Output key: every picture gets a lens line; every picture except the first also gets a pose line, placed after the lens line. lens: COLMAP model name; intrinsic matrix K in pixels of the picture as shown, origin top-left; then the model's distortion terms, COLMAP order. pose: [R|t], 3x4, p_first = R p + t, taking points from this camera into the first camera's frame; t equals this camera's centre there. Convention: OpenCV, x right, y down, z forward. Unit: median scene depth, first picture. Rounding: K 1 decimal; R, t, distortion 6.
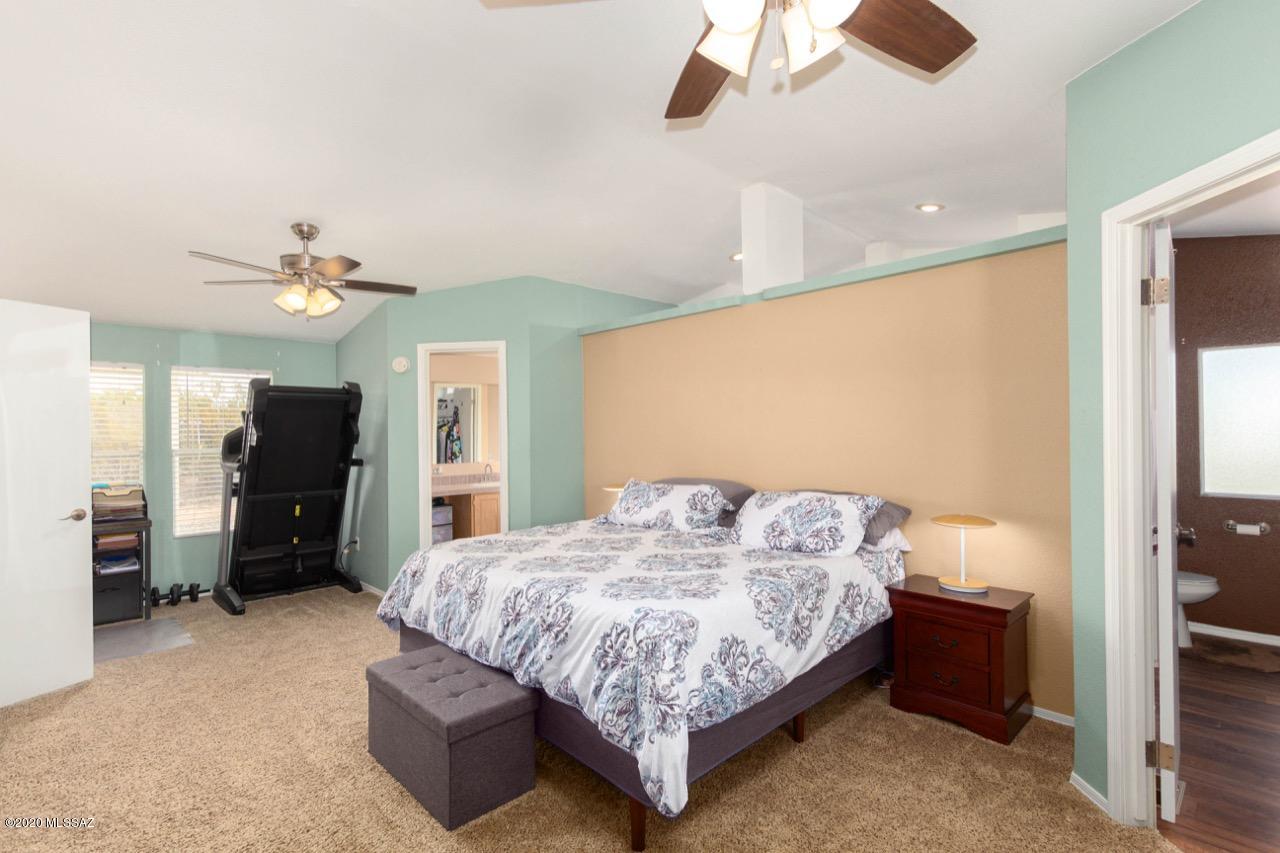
lens RADIAL K [[581.1, 0, 634.8], [0, 581.1, 428.1], [0, 0, 1]] dist [0.004009, -0.000786]
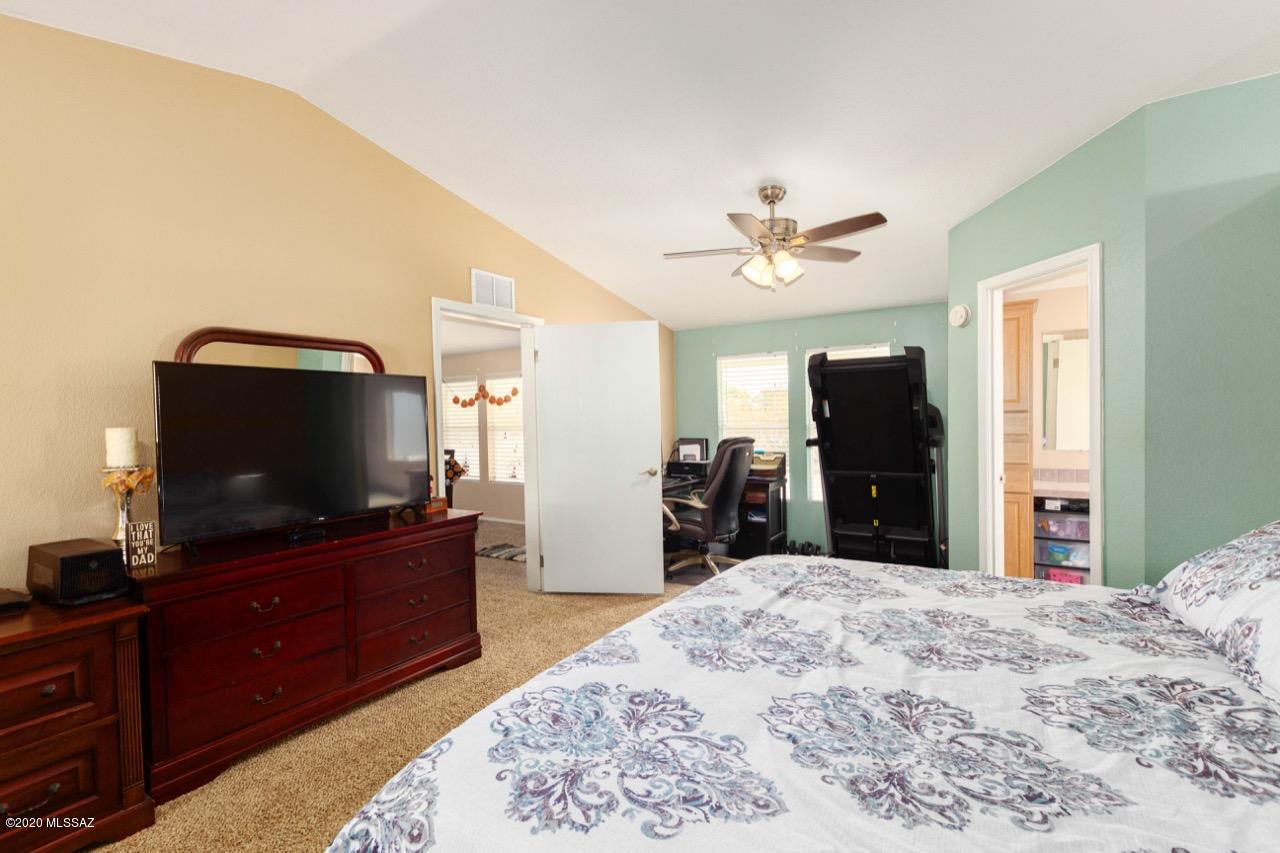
lens RADIAL K [[581.1, 0, 637.2], [0, 581.1, 431.0], [0, 0, 1]] dist [0.004009, -0.000786]
pose [[0.254888, 0.027443, -0.966581, 0.285429], [0.026356, 0.999029, 0.035314, 0.003889], [0.966611, -0.034476, 0.253917, 0.523825]]
